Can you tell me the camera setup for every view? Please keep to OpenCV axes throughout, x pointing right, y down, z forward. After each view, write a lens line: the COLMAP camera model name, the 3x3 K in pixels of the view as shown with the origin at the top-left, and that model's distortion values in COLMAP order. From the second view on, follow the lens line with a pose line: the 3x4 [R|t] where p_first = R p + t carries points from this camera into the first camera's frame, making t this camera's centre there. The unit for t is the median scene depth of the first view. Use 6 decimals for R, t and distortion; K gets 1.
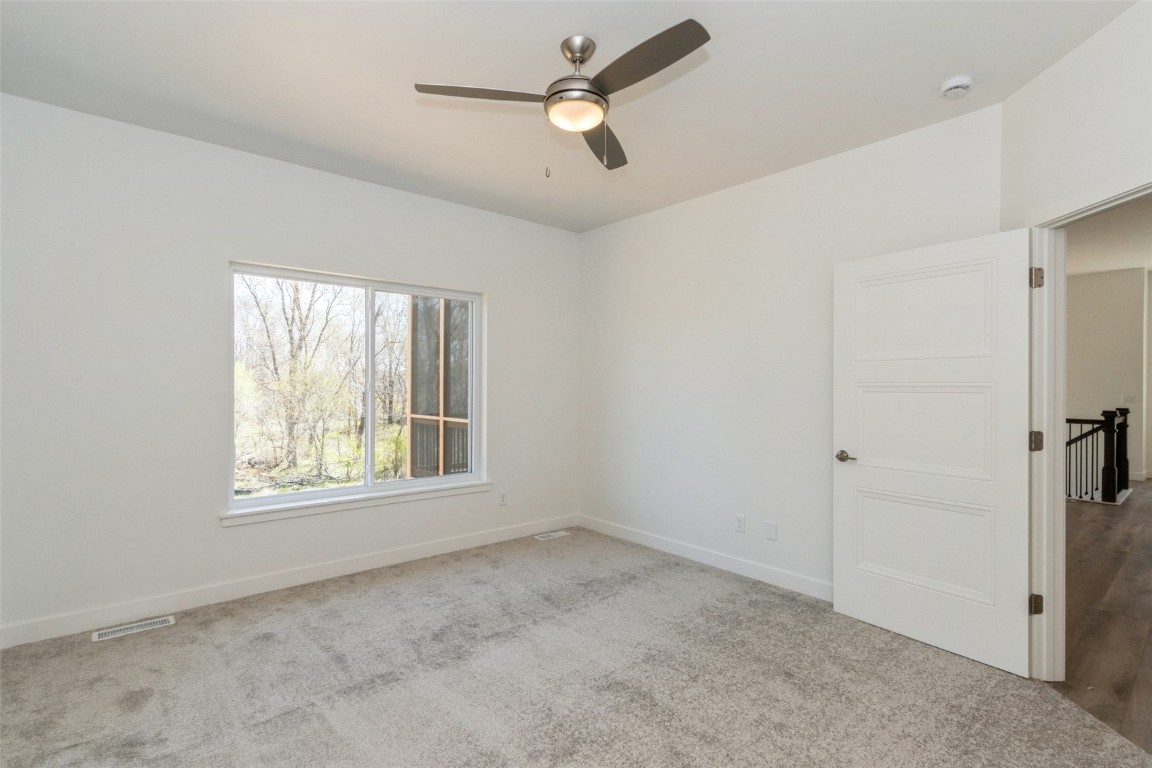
lens RADIAL K [[547.1, 0, 576.0], [0, 547.1, 384.0], [0, 0, 1]] dist [0.002387, 0.000272]
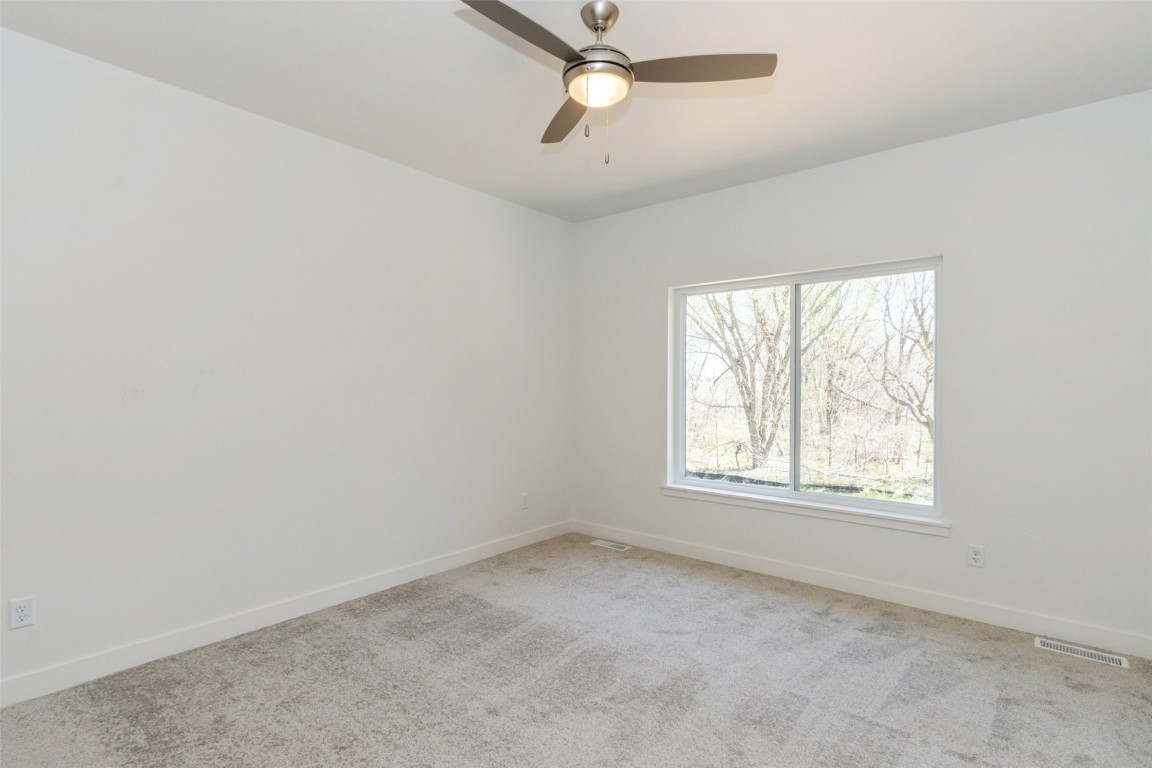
lens RADIAL K [[582.0, 0, 576.0], [0, 582.0, 384.0], [0, 0, 1]] dist [0.007015, -0.000349]
pose [[0.173510, 0.002047, -0.984830, 0.669772], [-0.002062, 0.999996, 0.001716, -0.000410], [0.984830, 0.001733, 0.173514, 0.558785]]
